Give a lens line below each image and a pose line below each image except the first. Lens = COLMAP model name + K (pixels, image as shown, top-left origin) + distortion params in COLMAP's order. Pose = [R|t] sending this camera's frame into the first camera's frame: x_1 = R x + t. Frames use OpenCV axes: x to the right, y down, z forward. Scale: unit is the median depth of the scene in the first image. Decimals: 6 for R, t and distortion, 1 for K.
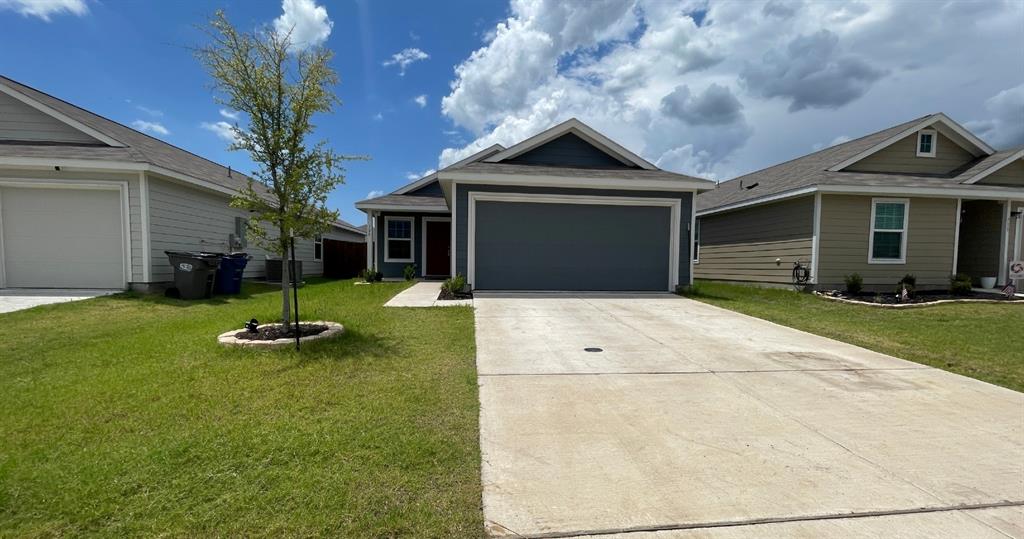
lens RADIAL K [[418.3, 0, 512.4], [0, 418.3, 289.4], [0, 0, 1]] dist [-0.004400, -0.000655]
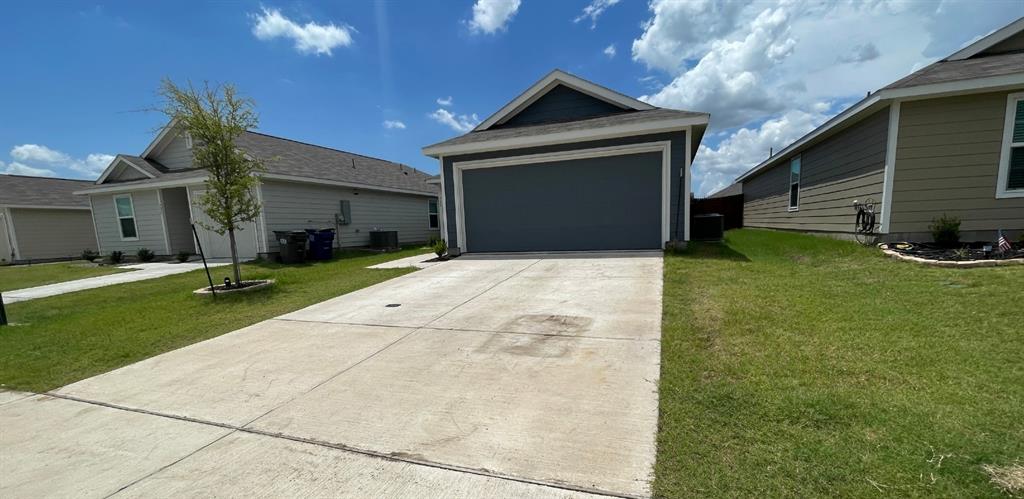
lens RADIAL K [[416.5, 0, 512.9], [0, 416.5, 293.4], [0, 0, 1]] dist [-0.004940, 0.000390]
pose [[0.891422, 0.021984, -0.452640, 0.502222], [0.026564, 0.994570, 0.100619, 0.001270], [0.452395, -0.101718, 0.885998, 0.060972]]
